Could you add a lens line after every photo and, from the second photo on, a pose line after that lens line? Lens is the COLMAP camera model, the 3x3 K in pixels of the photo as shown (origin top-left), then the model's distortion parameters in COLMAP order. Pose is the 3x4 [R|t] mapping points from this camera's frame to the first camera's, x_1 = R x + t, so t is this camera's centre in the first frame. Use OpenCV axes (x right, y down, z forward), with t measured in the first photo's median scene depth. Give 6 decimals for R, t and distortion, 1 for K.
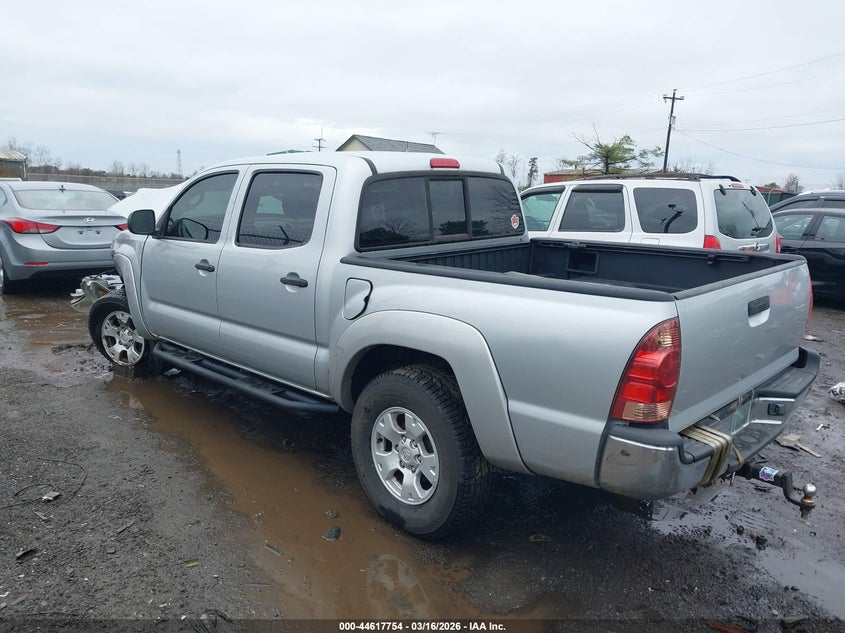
lens RADIAL K [[669.7, 0, 422.5], [0, 669.7, 316.5], [0, 0, 1]] dist [-0.031226, -0.004238]
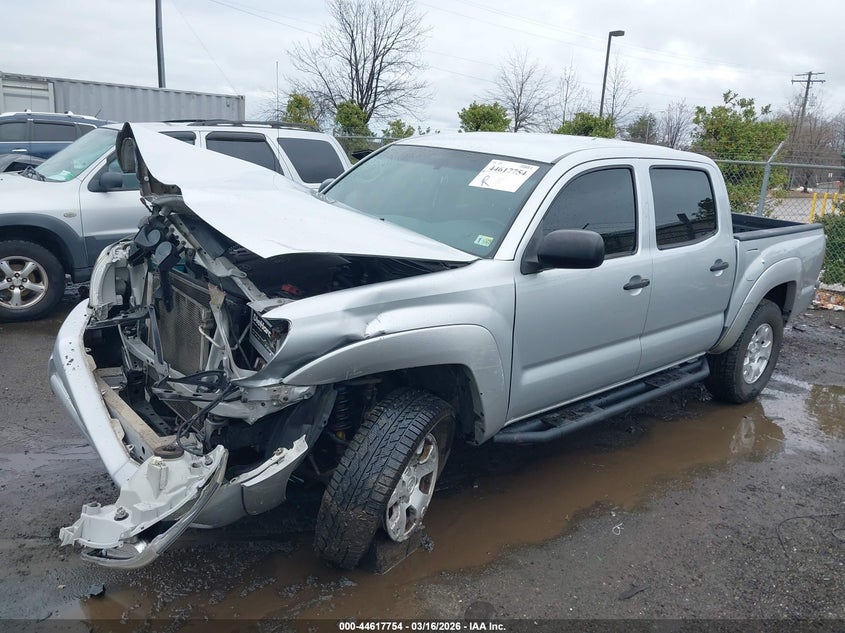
lens RADIAL K [[669.7, 0, 422.5], [0, 669.7, 316.5], [0, 0, 1]] dist [-0.031226, -0.004238]
pose [[0.077307, -0.278385, 0.957353, -0.391979], [0.129912, 0.954853, 0.267168, -0.099290], [-0.988507, 0.103718, 0.109983, 0.399244]]
